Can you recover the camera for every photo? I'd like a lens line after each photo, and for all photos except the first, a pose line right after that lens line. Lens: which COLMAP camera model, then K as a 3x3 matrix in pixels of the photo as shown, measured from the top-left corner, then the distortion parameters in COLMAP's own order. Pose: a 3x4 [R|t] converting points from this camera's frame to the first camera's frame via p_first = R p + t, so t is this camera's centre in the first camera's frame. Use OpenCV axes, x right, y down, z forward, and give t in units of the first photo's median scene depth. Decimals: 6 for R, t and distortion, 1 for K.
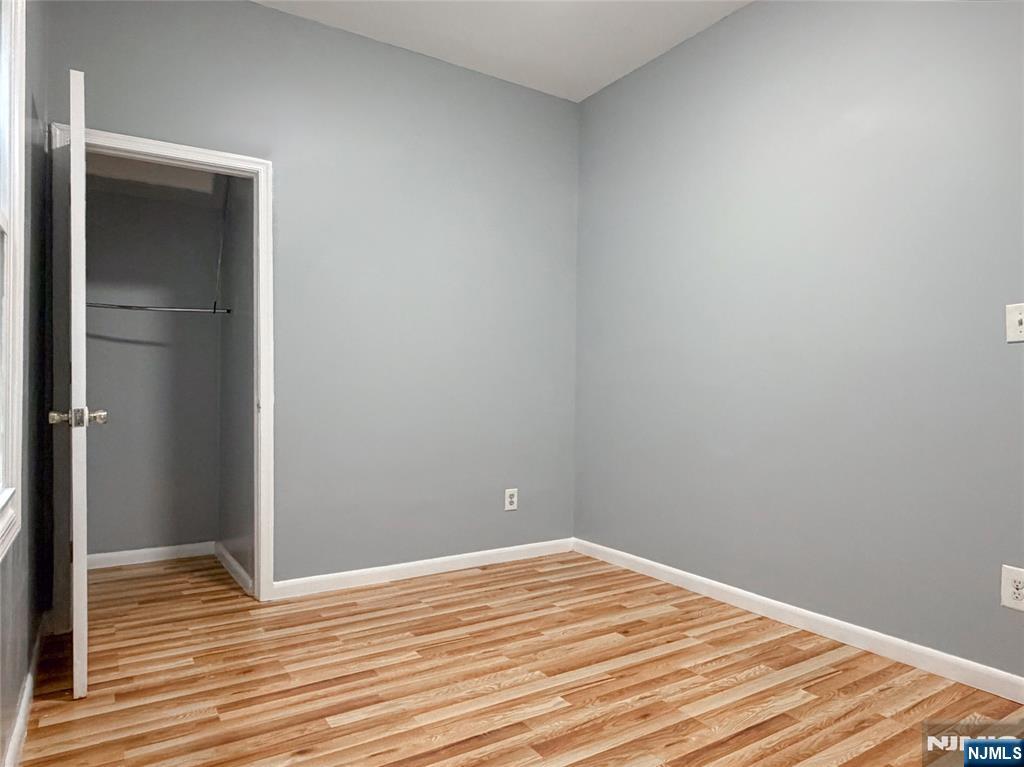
lens RADIAL K [[660.4, 0, 515.4], [0, 660.4, 385.1], [0, 0, 1]] dist [0.002664, -0.005037]
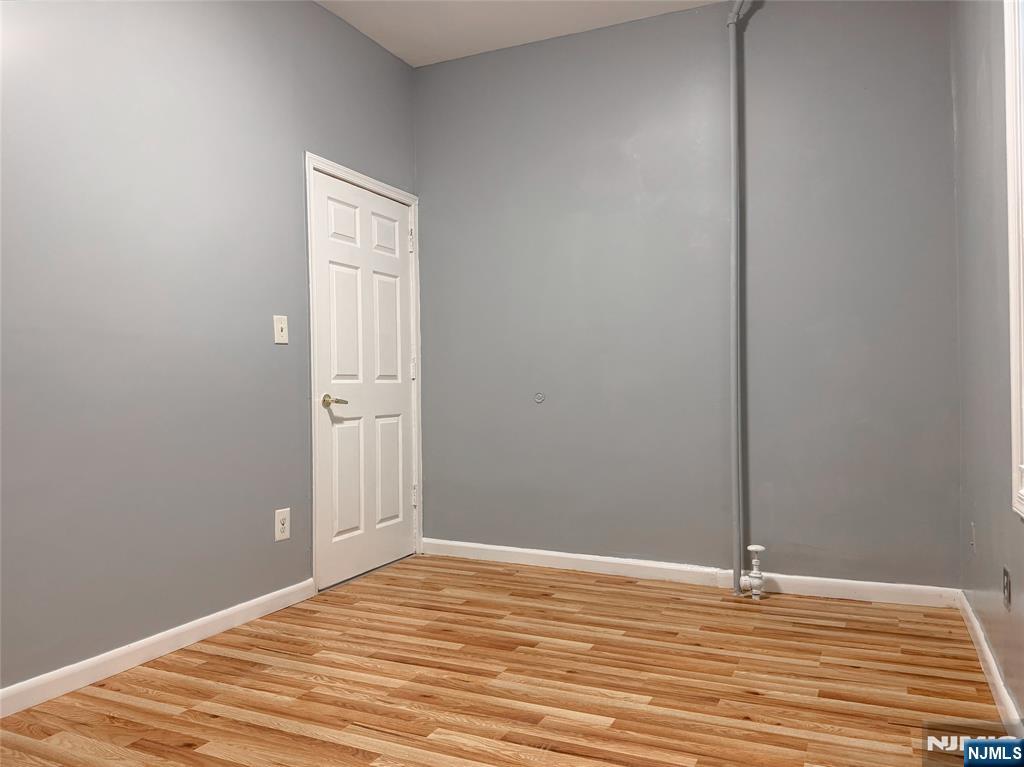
lens RADIAL K [[740.0, 0, 516.1], [0, 740.0, 382.8], [0, 0, 1]] dist [0.062769, -0.094728]
pose [[-0.514913, 0.000294, 0.857242, -0.749969], [0.011174, 0.999917, 0.006369, 0.010825], [-0.857169, 0.012858, -0.514874, 1.278220]]
